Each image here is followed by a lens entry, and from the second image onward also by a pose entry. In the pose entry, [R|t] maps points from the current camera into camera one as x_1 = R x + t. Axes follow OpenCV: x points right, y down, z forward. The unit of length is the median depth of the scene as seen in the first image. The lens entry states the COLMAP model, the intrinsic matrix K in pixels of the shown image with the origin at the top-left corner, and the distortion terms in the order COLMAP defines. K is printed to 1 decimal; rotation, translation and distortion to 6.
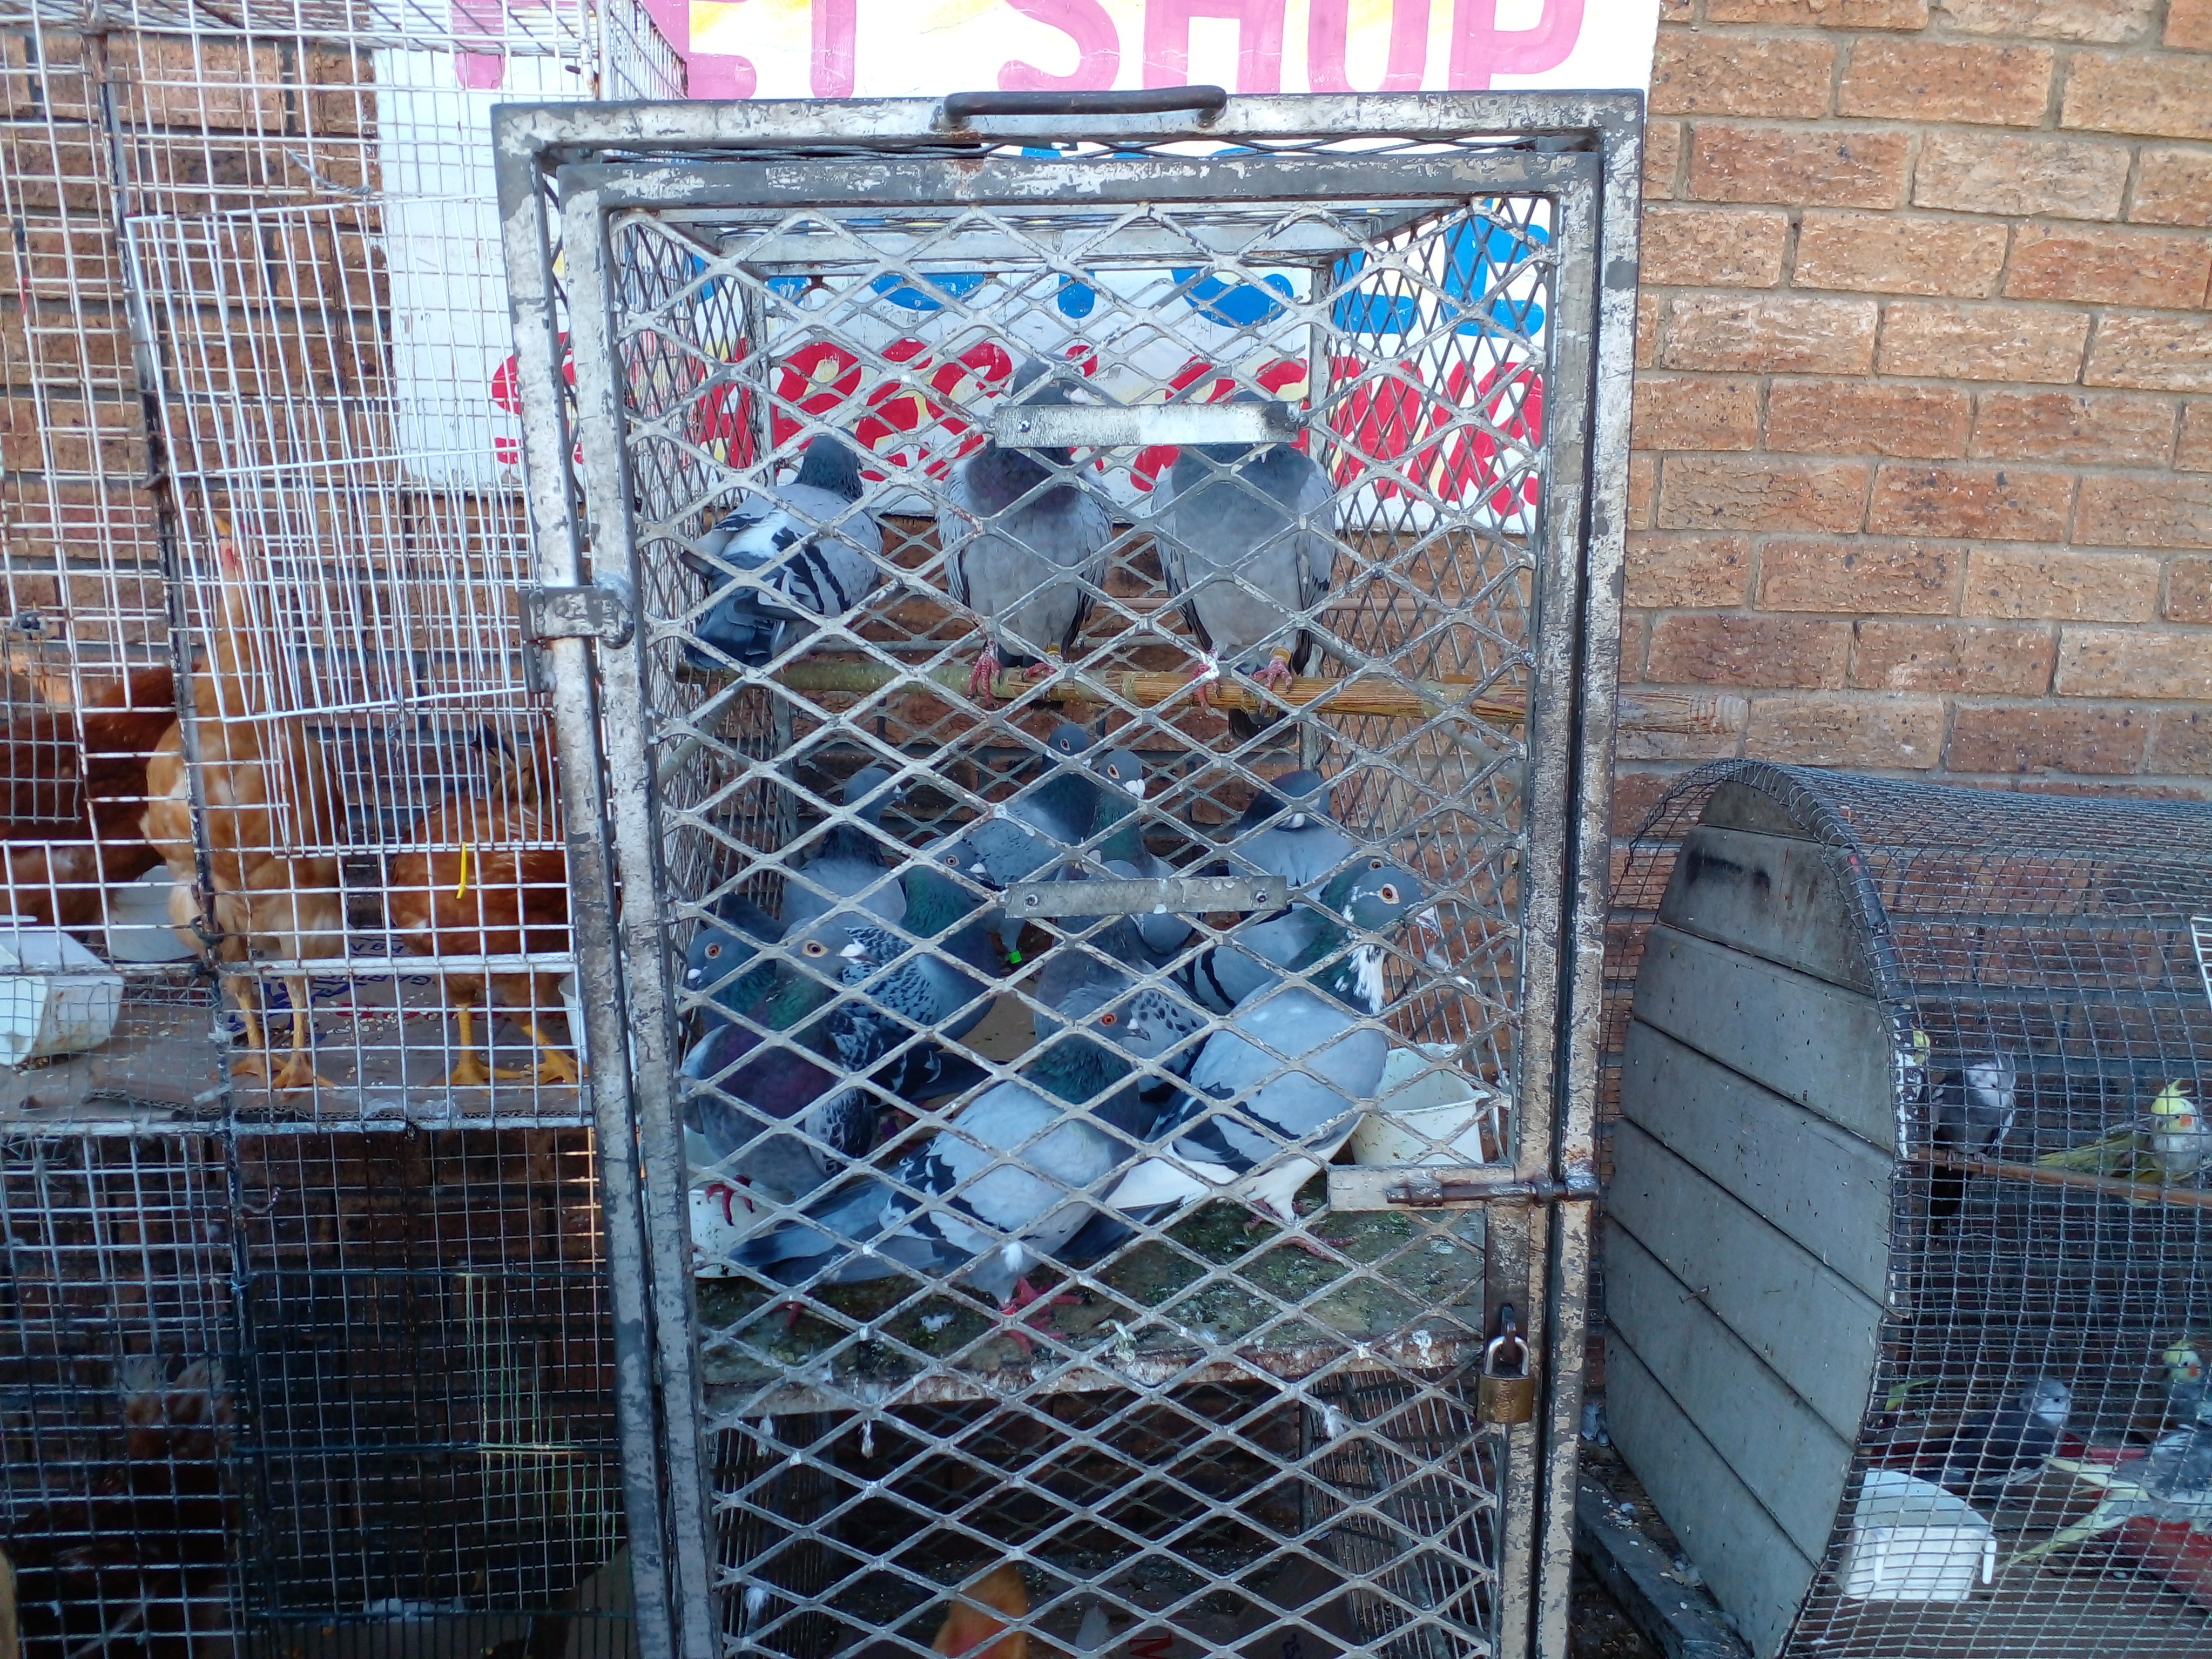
lens RADIAL K [[1790.5, 0, 1100.6], [0, 1790.5, 842.1], [0, 0, 1]] dist [0.028093, -0.047079]
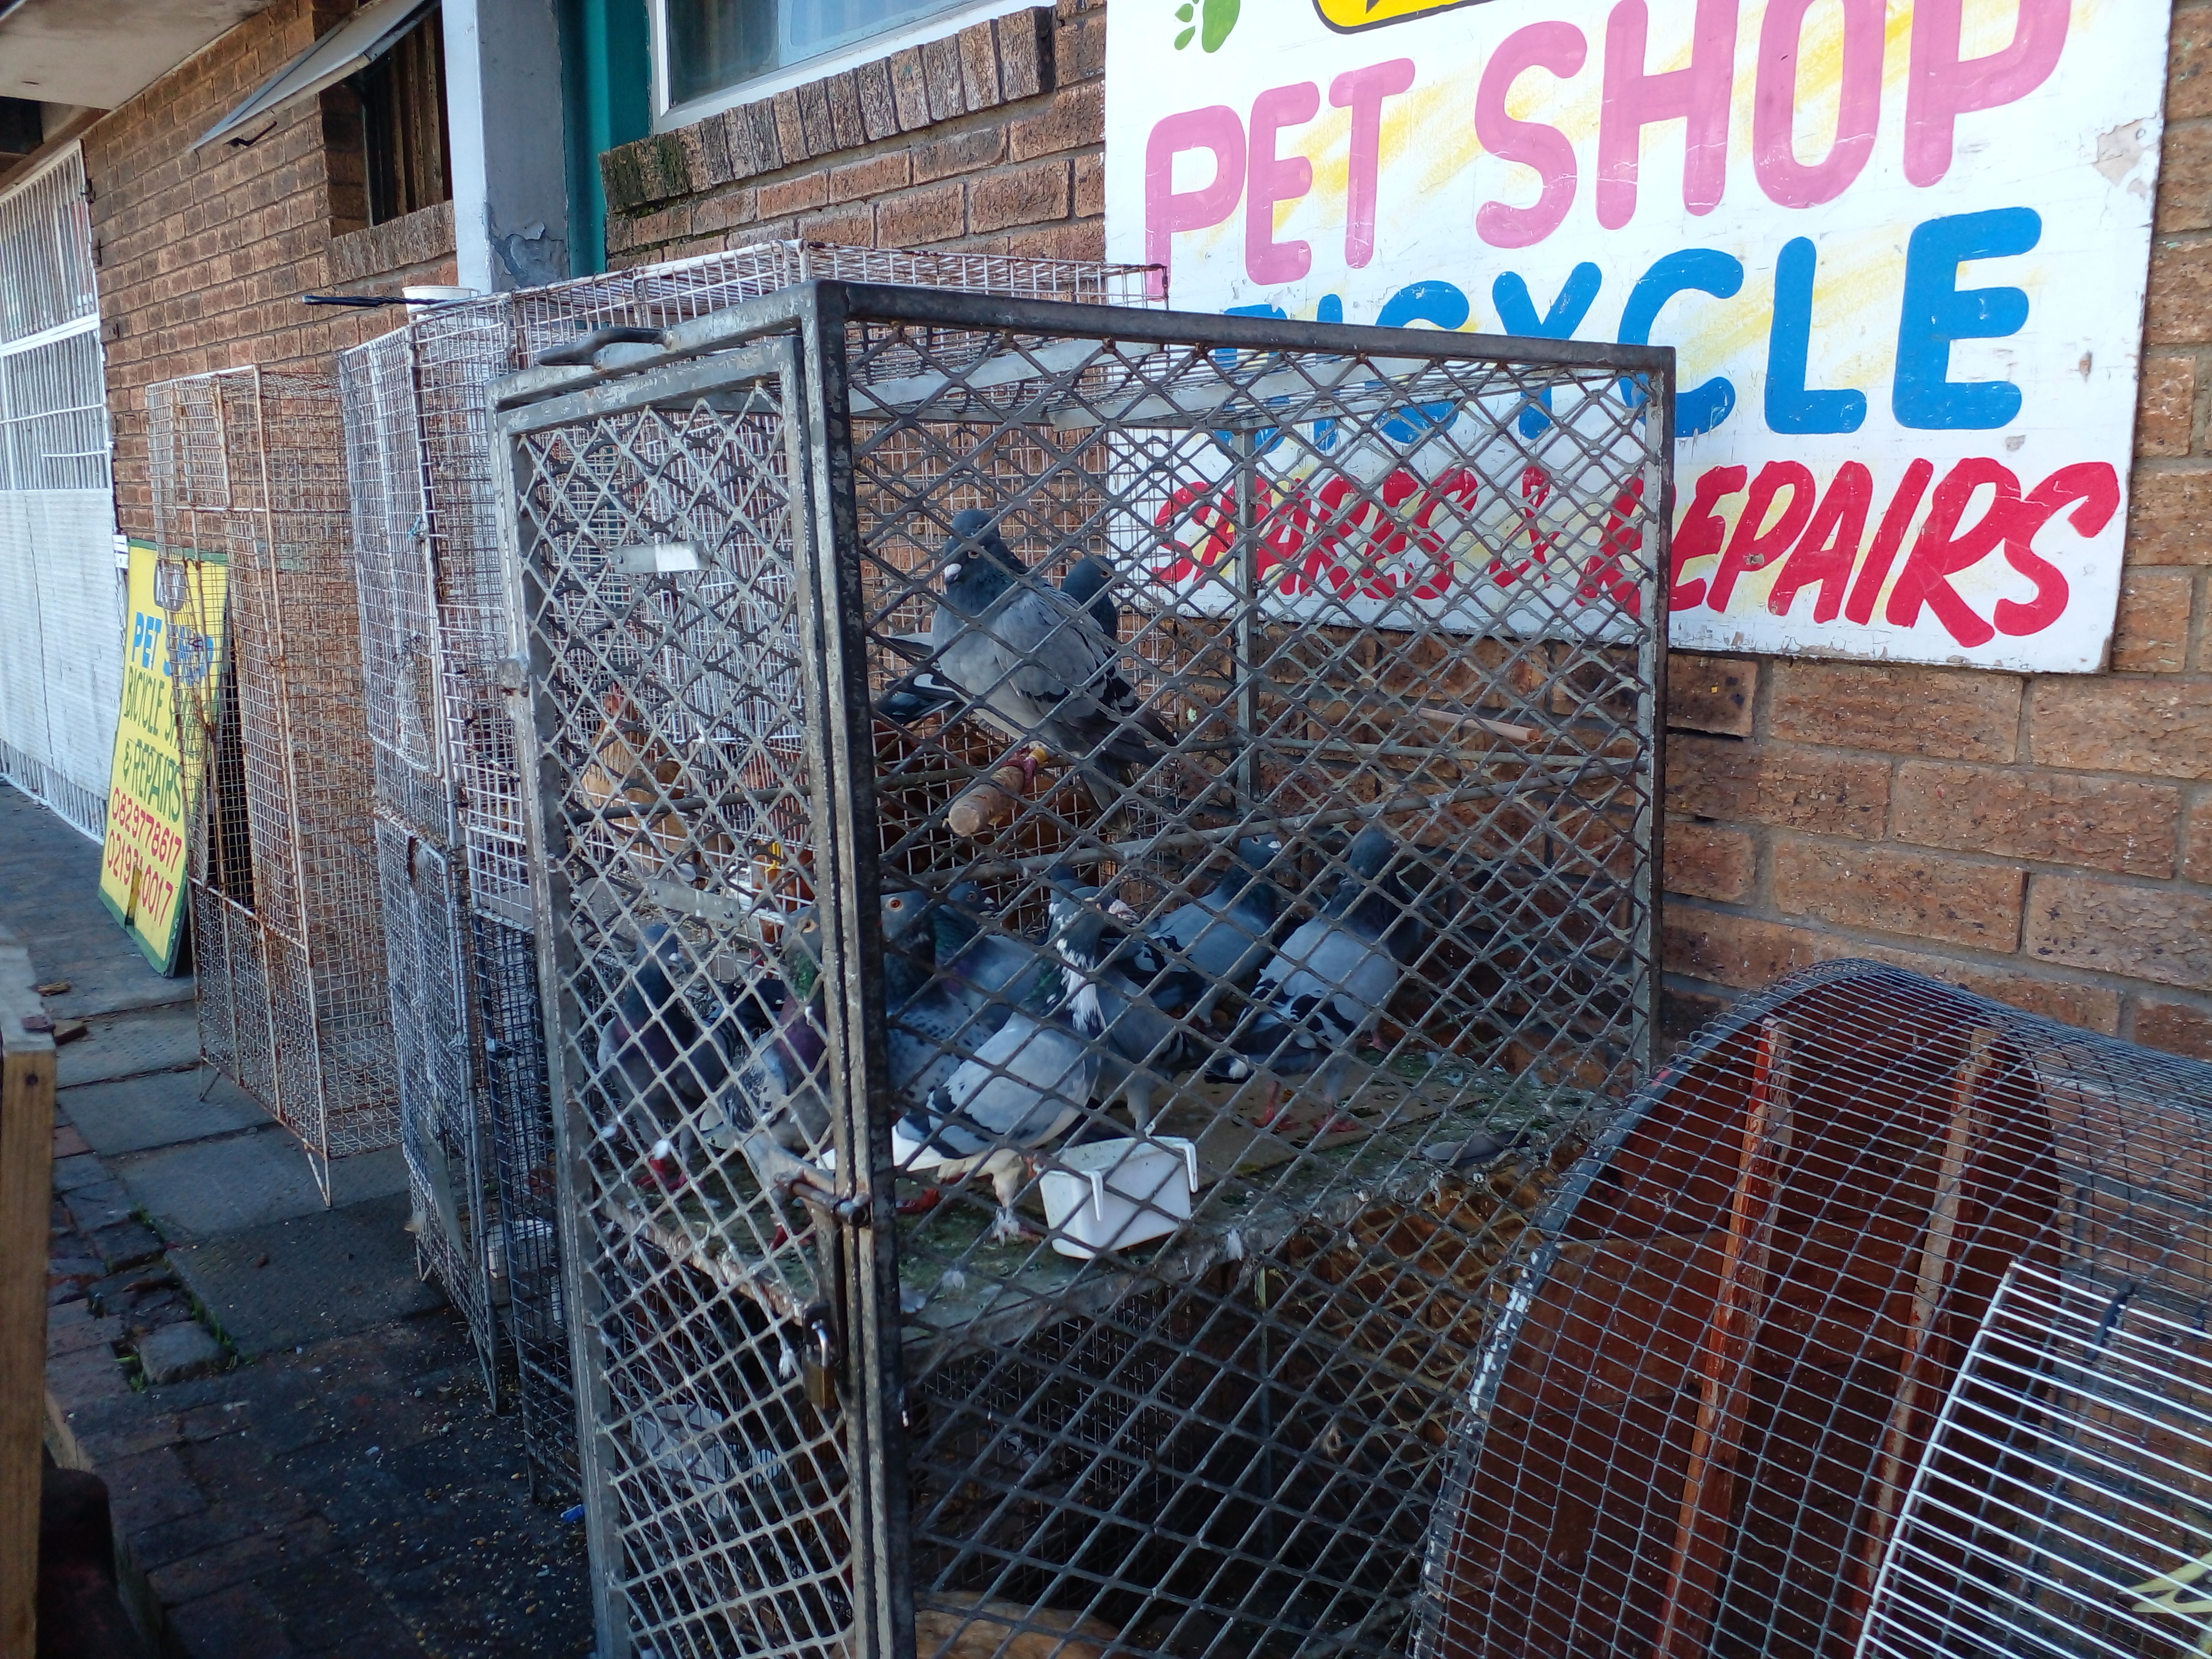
lens RADIAL K [[1790.5, 0, 1105.1], [0, 1790.5, 846.9], [0, 0, 1]] dist [0.028093, -0.047079]
pose [[0.570613, 0.118841, -0.812574, 1.203723], [-0.163737, 0.986071, 0.029234, -0.096198], [0.804730, 0.116367, 0.582124, 0.415248]]
